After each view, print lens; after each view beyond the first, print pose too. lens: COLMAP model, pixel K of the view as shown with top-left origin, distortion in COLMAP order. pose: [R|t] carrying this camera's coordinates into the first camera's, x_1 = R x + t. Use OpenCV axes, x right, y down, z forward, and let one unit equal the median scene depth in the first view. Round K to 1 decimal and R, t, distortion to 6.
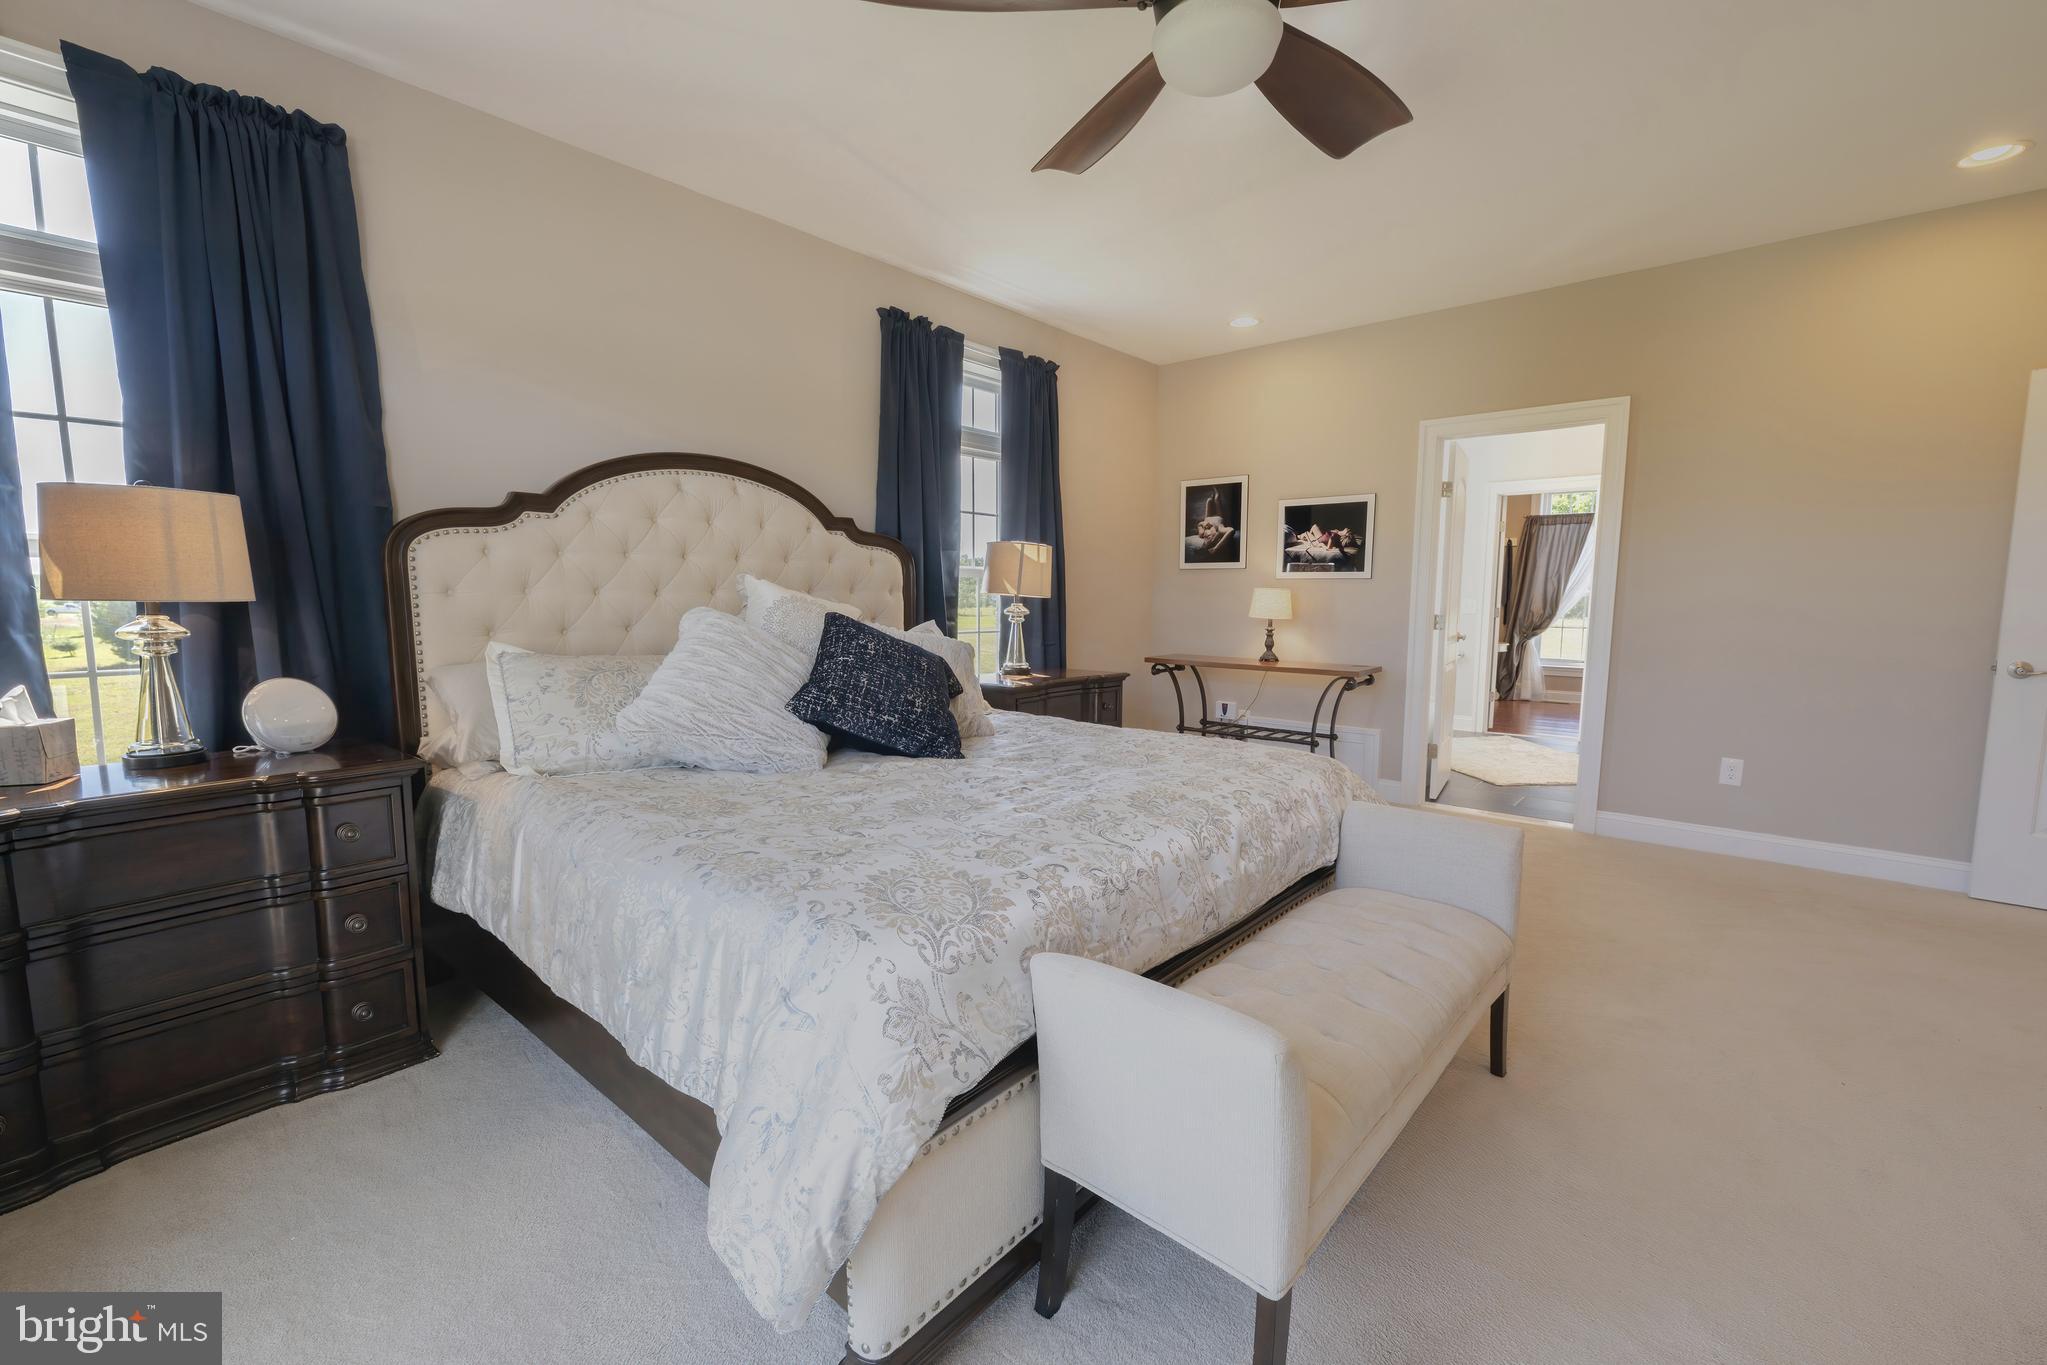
lens RADIAL K [[850.5, 0, 1021.3], [0, 850.5, 687.0], [0, 0, 1]] dist [-0.001237, -0.000396]
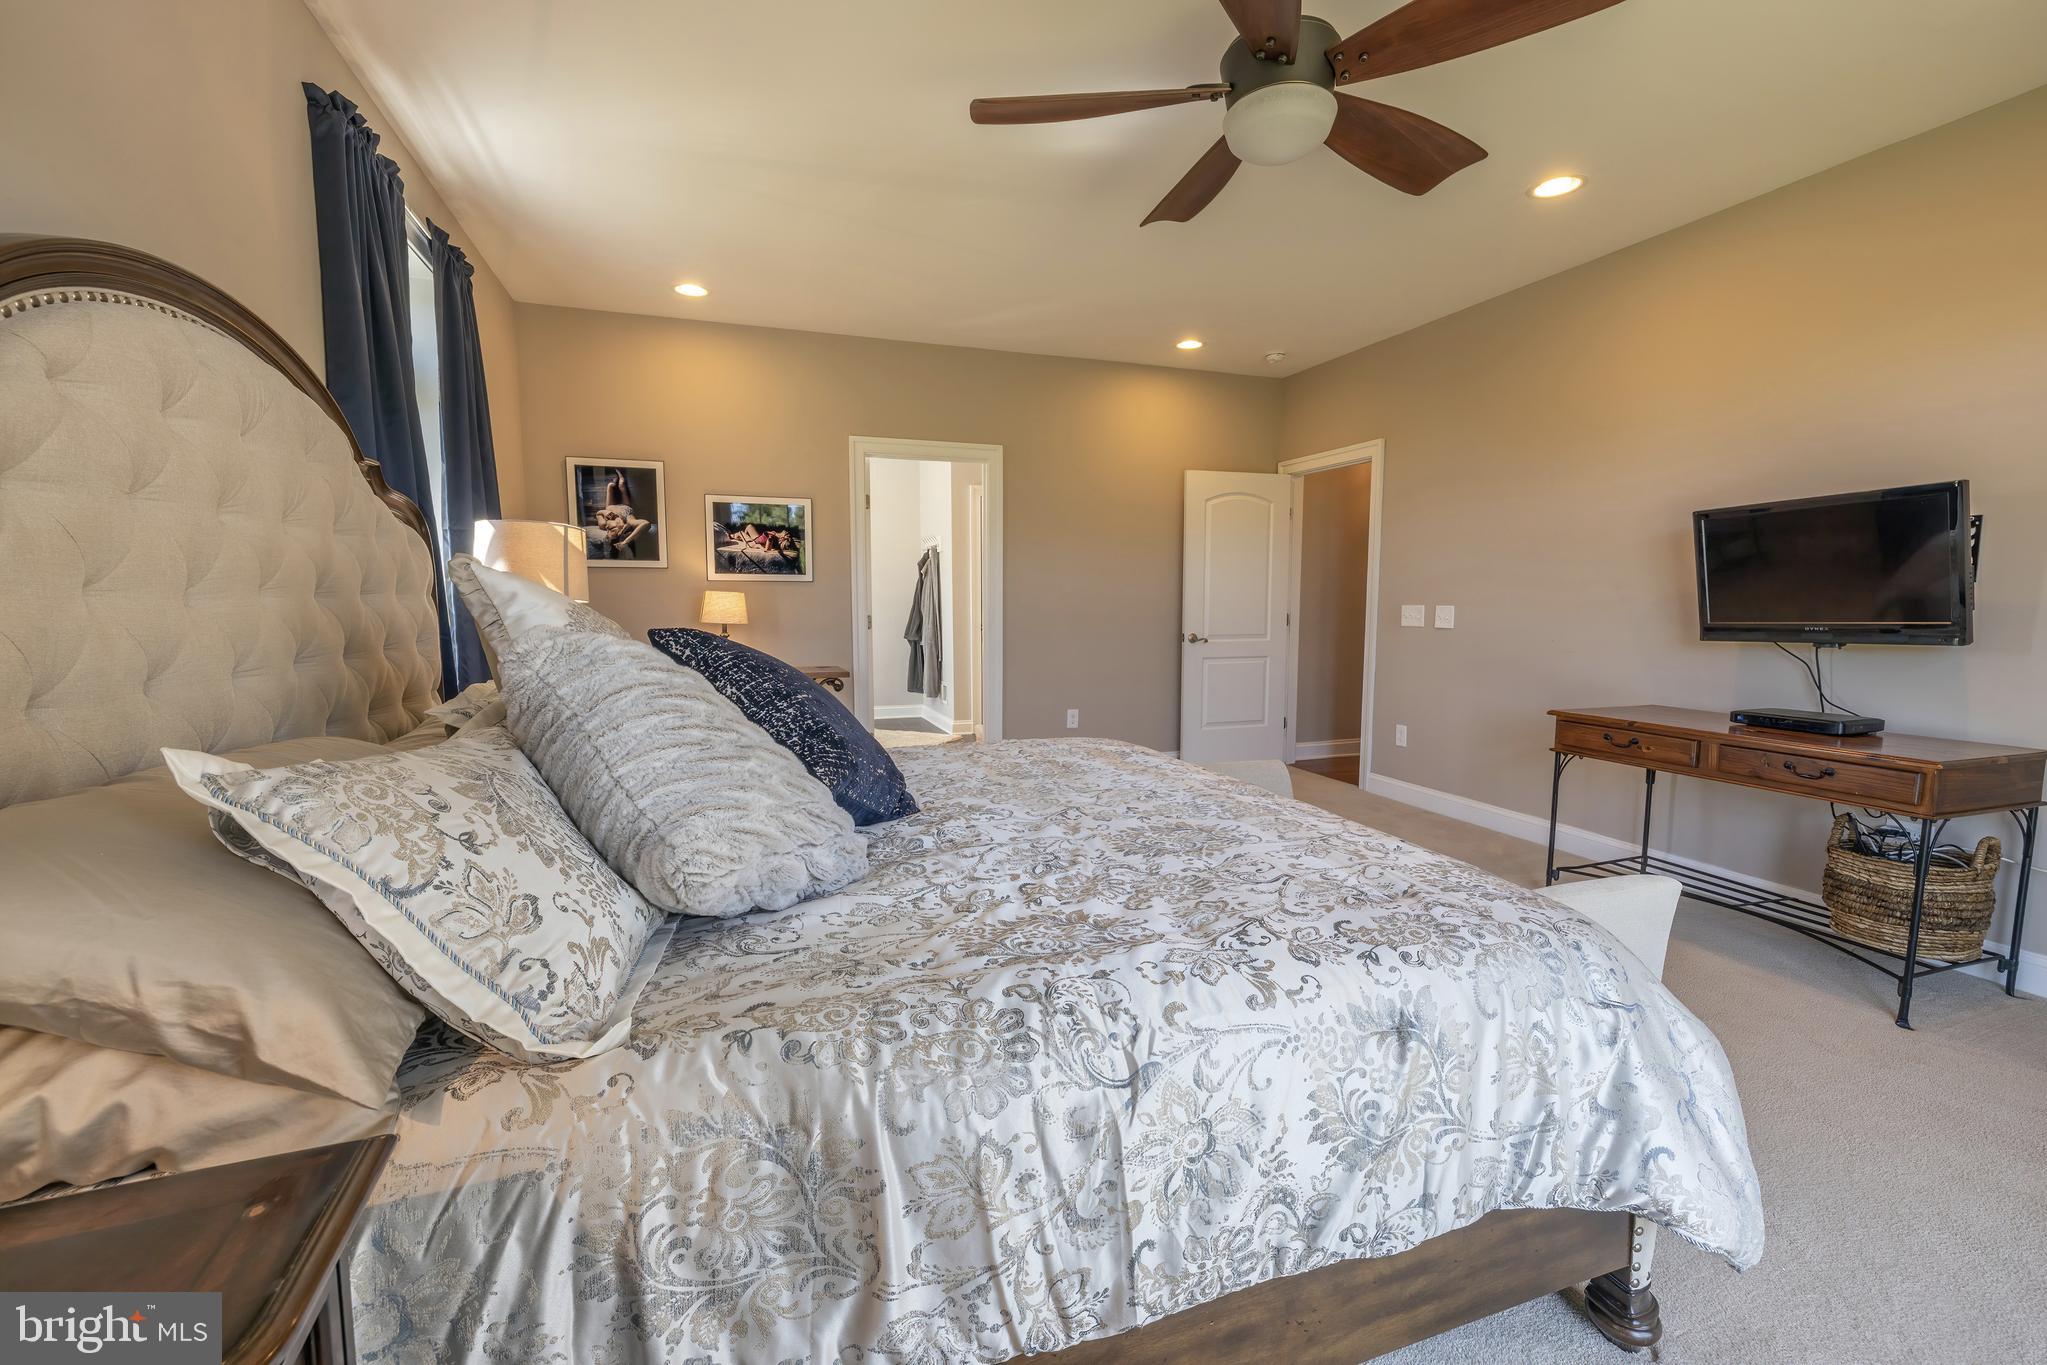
lens RADIAL K [[850.5, 0, 1024.1], [0, 850.5, 691.3], [0, 0, 1]] dist [-0.001237, -0.000396]
pose [[0.490533, -0.099069, 0.865773, -0.403901], [0.096554, 0.993578, 0.058988, -0.035006], [-0.866057, 0.054658, 0.496948, 0.303049]]
